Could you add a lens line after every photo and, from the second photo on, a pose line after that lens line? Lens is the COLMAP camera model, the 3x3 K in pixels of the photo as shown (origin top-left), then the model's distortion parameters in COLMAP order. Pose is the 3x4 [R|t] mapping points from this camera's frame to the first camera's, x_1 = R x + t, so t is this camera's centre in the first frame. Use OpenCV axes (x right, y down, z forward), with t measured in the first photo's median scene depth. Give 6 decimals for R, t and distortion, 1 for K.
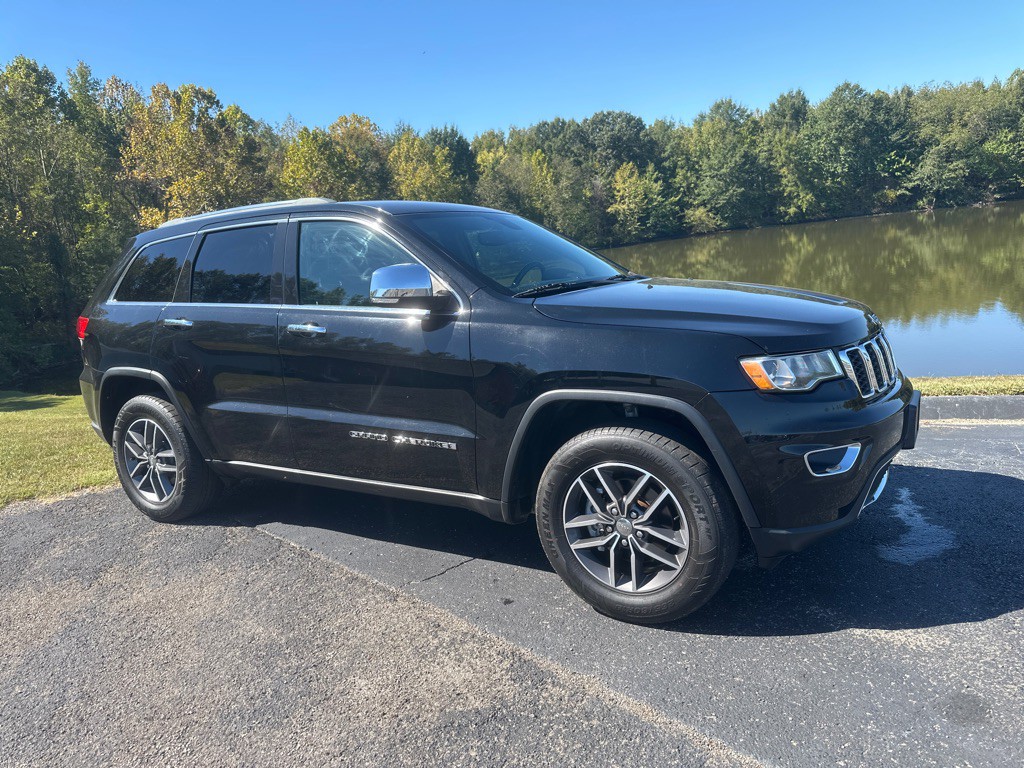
lens RADIAL K [[719.5, 0, 520.7], [0, 719.5, 417.7], [0, 0, 1]] dist [0.046523, -0.059465]
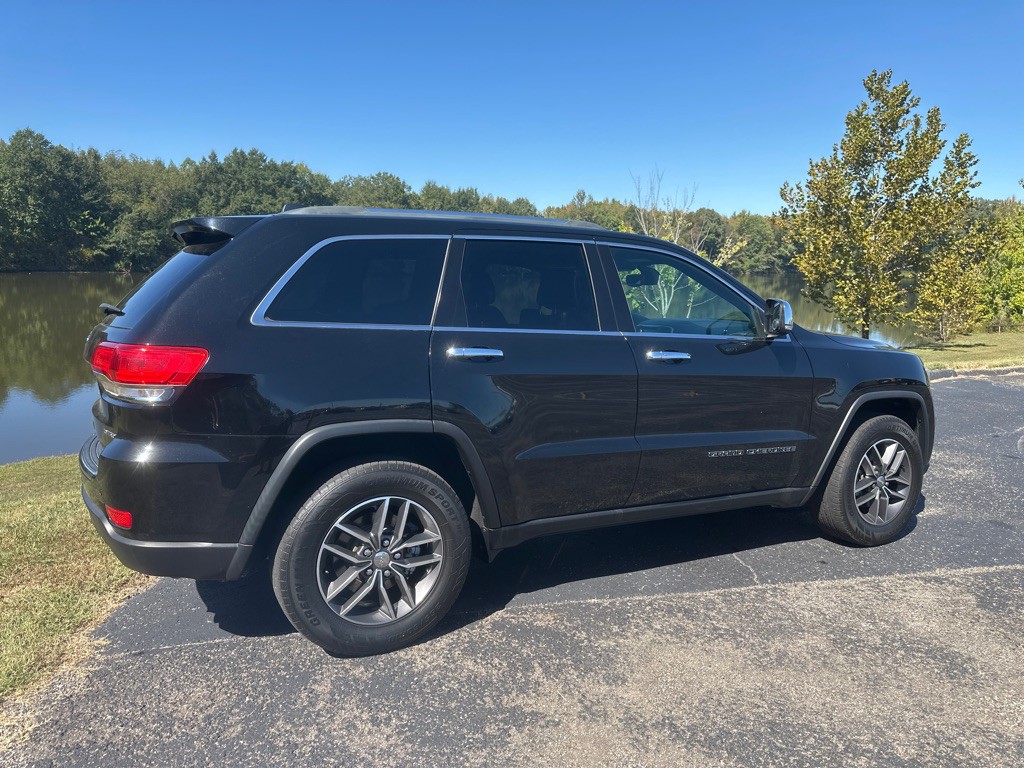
lens RADIAL K [[719.5, 0, 524.5], [0, 719.5, 389.7], [0, 0, 1]] dist [0.046523, -0.059465]
pose [[0.513276, -0.033037, 0.857588, -0.977178], [0.135351, 0.989870, -0.042876, -0.048193], [-0.847483, 0.138083, 0.512548, 0.512888]]
